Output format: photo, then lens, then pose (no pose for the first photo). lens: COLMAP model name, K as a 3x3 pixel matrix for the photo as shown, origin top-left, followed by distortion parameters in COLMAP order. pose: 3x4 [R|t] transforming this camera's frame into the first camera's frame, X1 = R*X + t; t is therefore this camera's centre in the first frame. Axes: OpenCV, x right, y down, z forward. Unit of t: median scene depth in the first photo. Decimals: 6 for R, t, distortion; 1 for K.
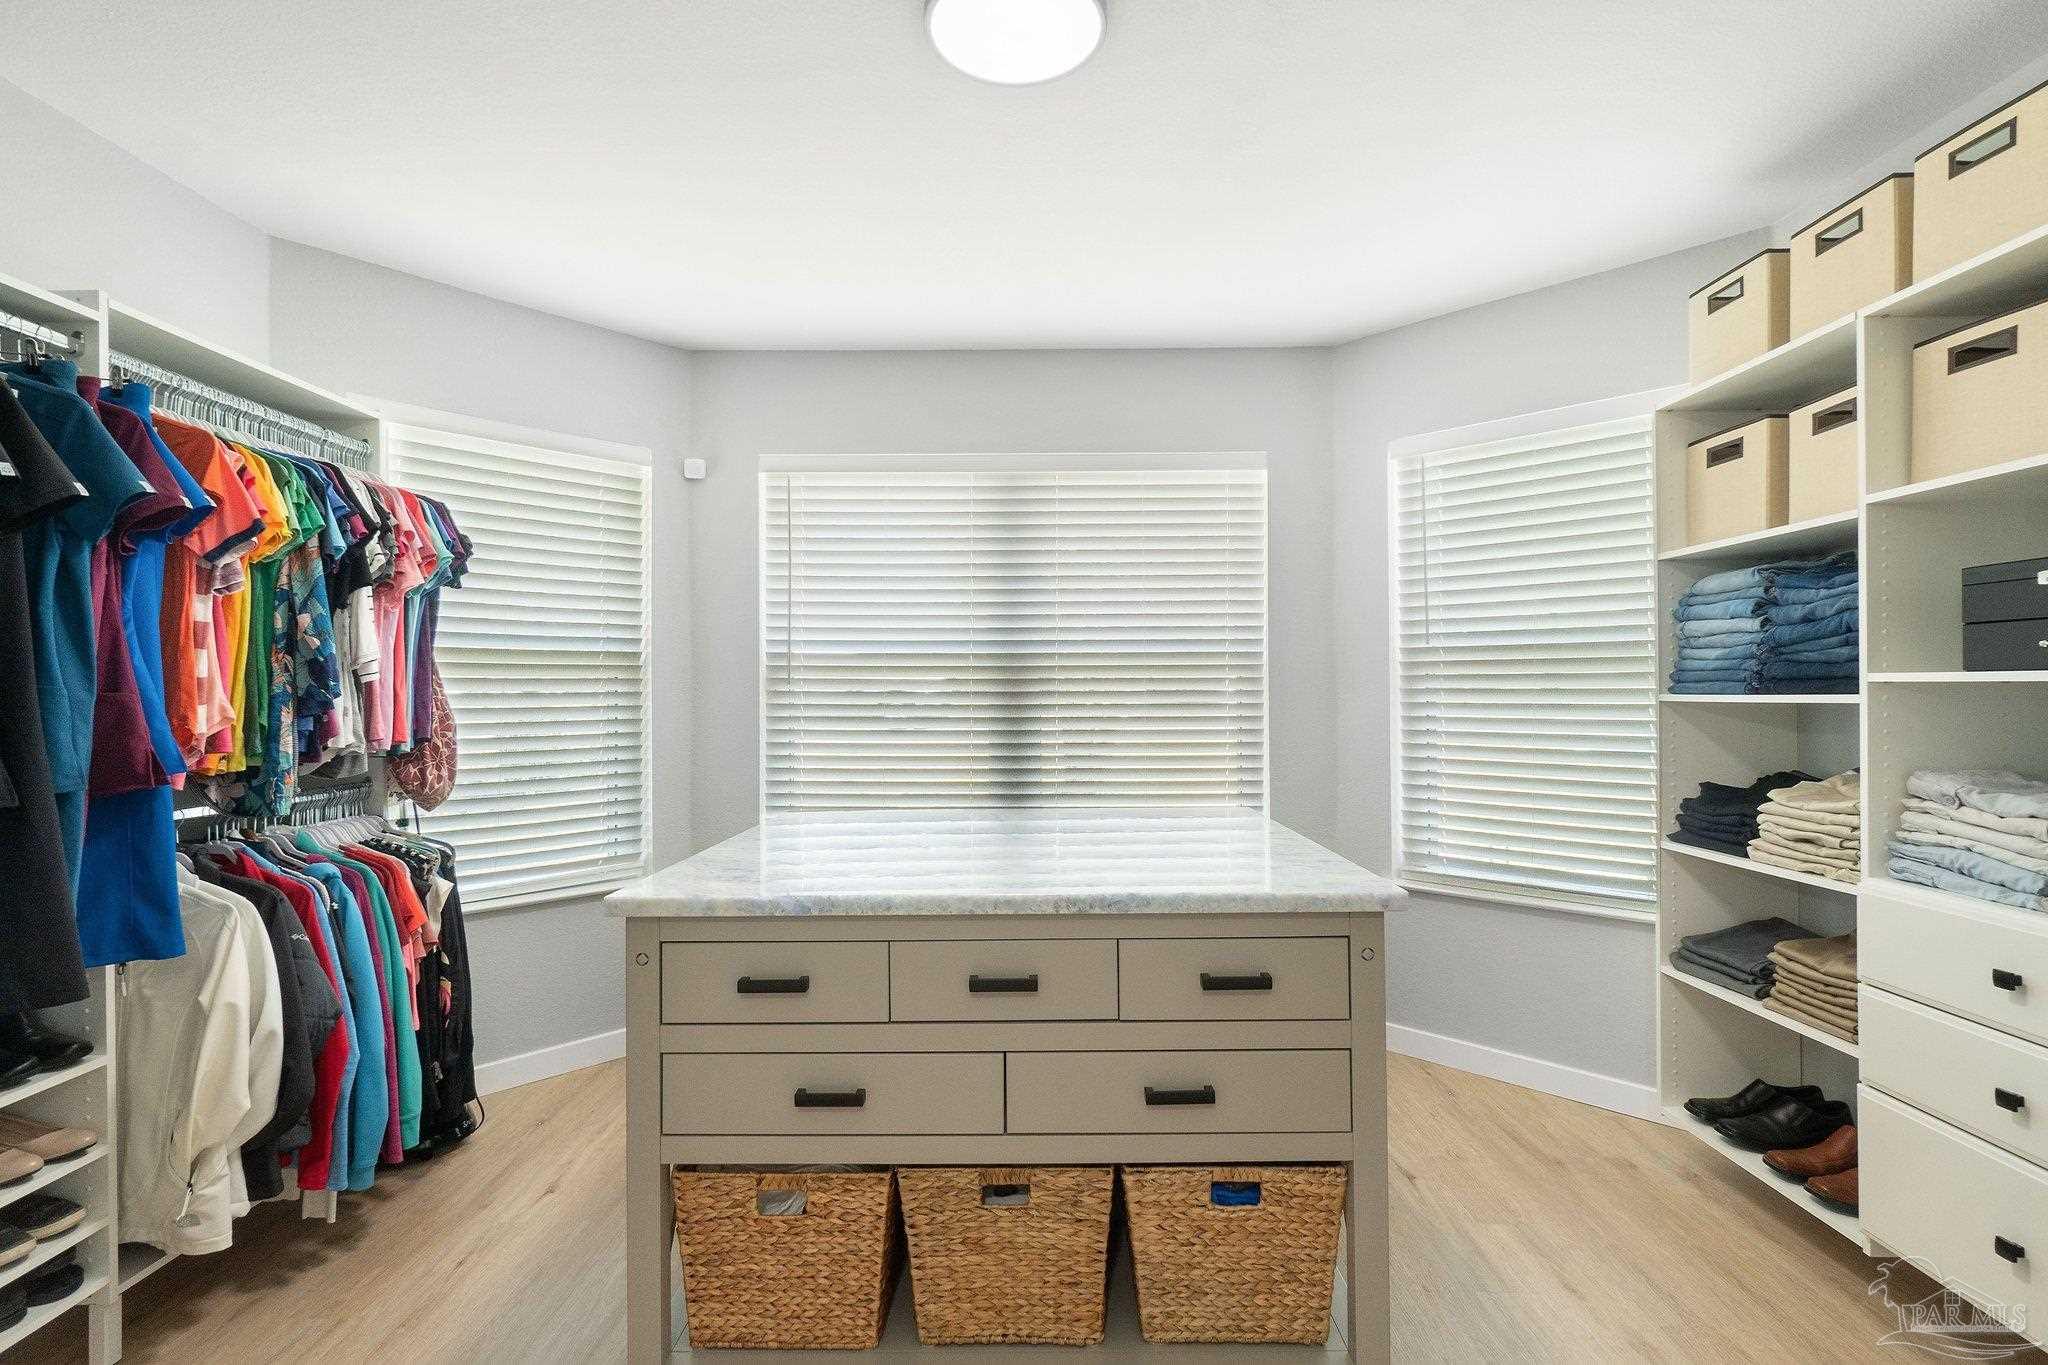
lens RADIAL K [[997.1, 0, 1022.3], [0, 997.1, 728.4], [0, 0, 1]] dist [0.015582, -0.000266]
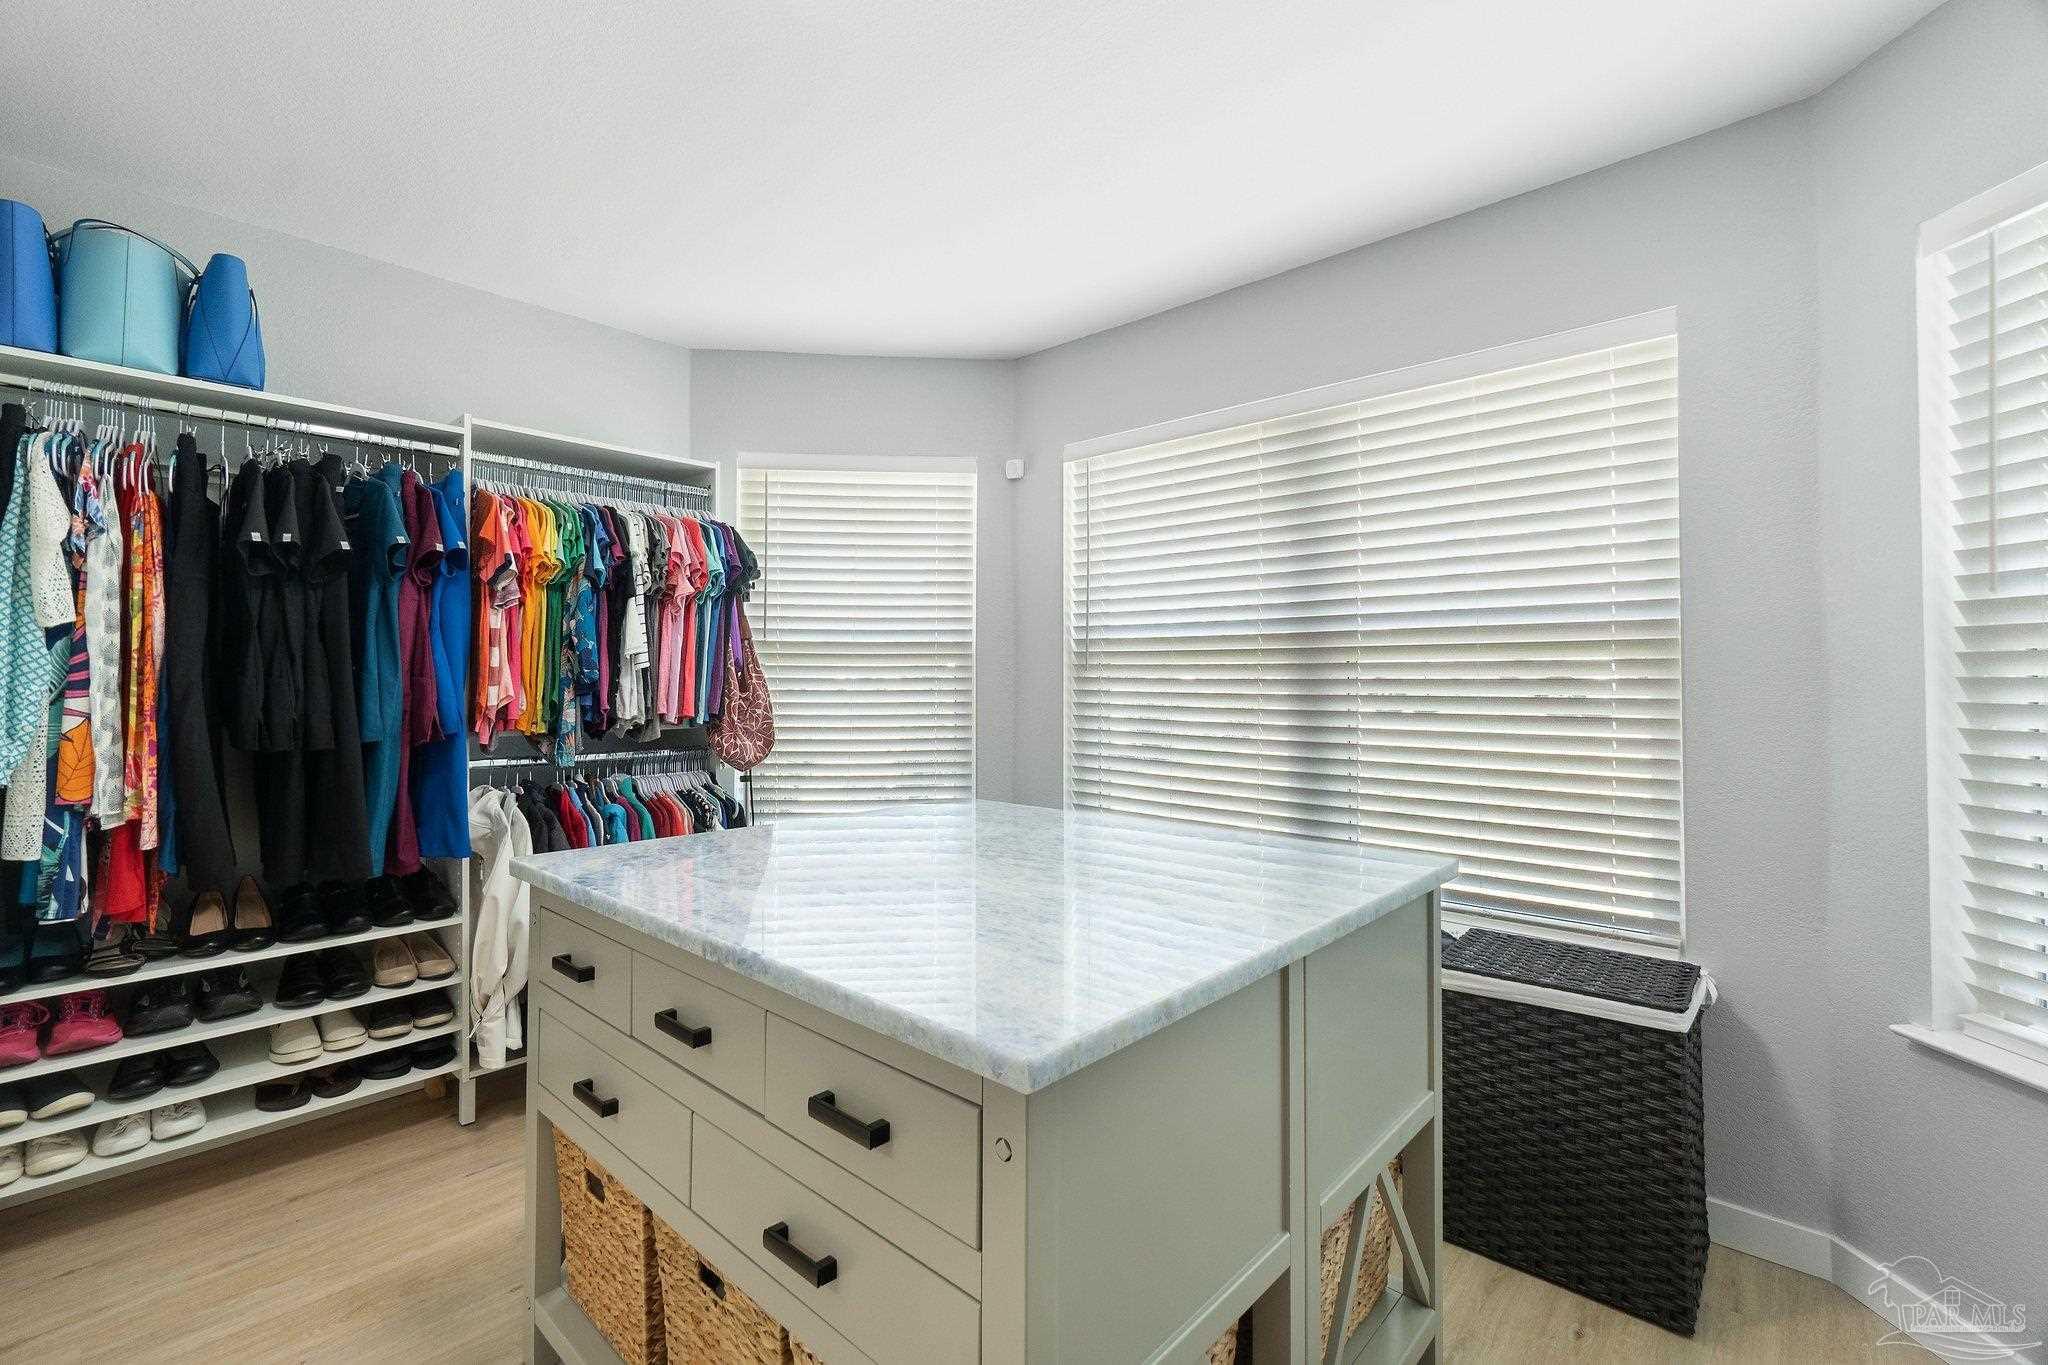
lens RADIAL K [[901.9, 0, 1027.9], [0, 901.9, 690.7], [0, 0, 1]] dist [-0.000886, -0.000292]
pose [[0.735663, 0.013692, -0.677209, 0.568670], [-0.028341, 0.999542, -0.010579, -0.022456], [0.676755, 0.026976, 0.735714, 0.516816]]
